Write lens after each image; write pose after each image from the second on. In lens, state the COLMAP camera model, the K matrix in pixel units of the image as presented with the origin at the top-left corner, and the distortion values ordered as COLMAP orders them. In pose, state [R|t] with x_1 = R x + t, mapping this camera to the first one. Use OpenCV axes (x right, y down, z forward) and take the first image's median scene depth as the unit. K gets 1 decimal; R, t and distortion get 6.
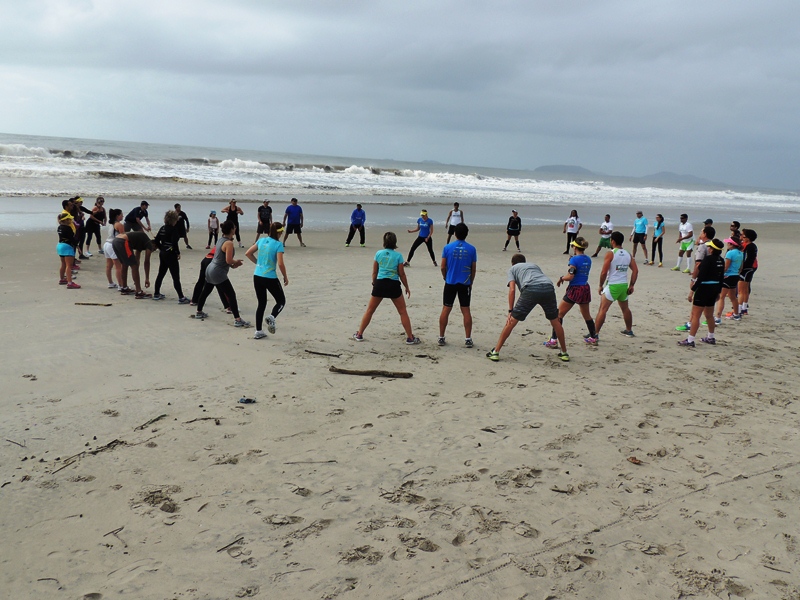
lens RADIAL K [[653.3, 0, 399.2], [0, 653.3, 297.0], [0, 0, 1]] dist [-0.006953, -0.000466]
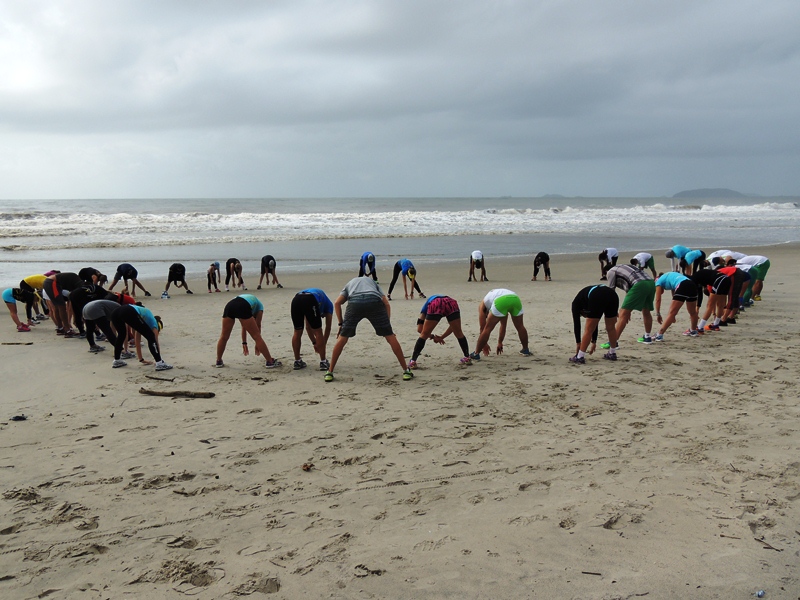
lens RADIAL K [[708.6, 0, 396.1], [0, 708.6, 291.8], [0, 0, 1]] dist [-0.017806, 0.009699]
pose [[0.983163, -0.049878, -0.175793, 0.301839], [0.035732, 0.995931, -0.082738, 0.040419], [0.179204, 0.075063, 0.980944, 0.005941]]
